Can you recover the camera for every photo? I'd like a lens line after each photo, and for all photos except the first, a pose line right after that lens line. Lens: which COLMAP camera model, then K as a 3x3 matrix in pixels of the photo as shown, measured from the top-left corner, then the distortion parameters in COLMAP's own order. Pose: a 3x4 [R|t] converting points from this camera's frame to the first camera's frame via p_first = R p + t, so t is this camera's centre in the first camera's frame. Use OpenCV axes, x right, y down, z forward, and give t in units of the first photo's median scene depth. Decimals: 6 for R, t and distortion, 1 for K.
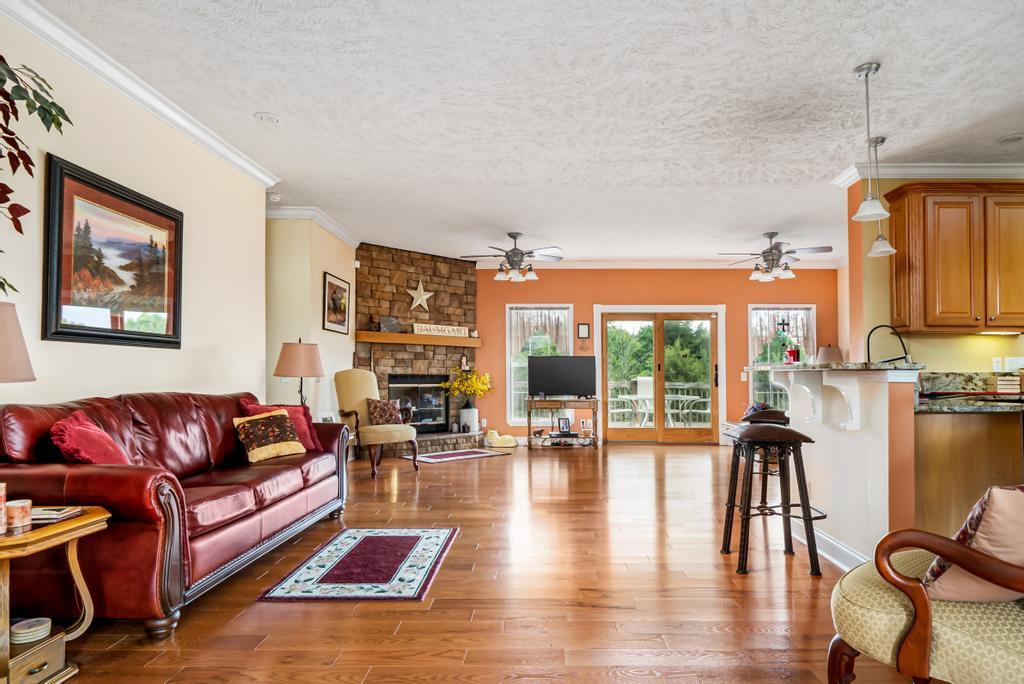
lens RADIAL K [[587.5, 0, 538.2], [0, 587.5, 373.2], [0, 0, 1]] dist [-0.001083, 0.000197]
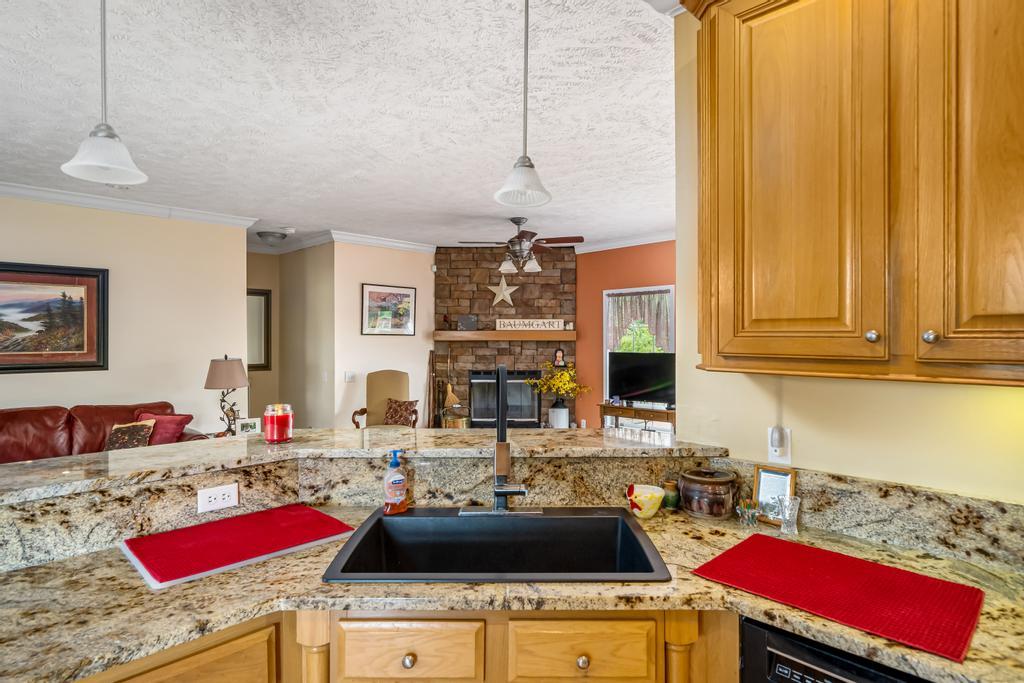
lens RADIAL K [[538.1, 0, 512.0], [0, 538.1, 345.6], [0, 0, 1]] dist [-0.002801, 0.000134]
pose [[0.713233, 0.003806, -0.700917, 0.441343], [0.006097, 0.999914, 0.011635, -0.050209], [0.700901, -0.012572, 0.713148, 0.363034]]
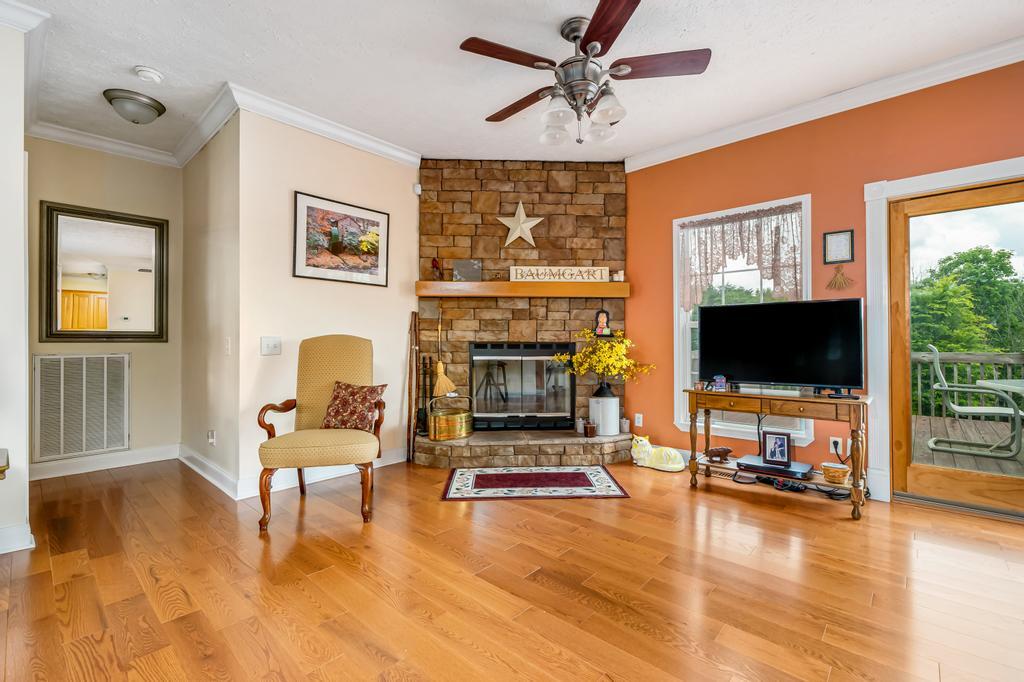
lens RADIAL K [[447.6, 0, 513.5], [0, 447.6, 340.9], [0, 0, 1]] dist [0.001348, 0.000353]
pose [[0.748816, -0.005472, -0.662755, 0.129366], [0.006402, 0.999979, -0.001024, 0.001203], [0.662747, -0.003476, 0.748835, 0.609854]]
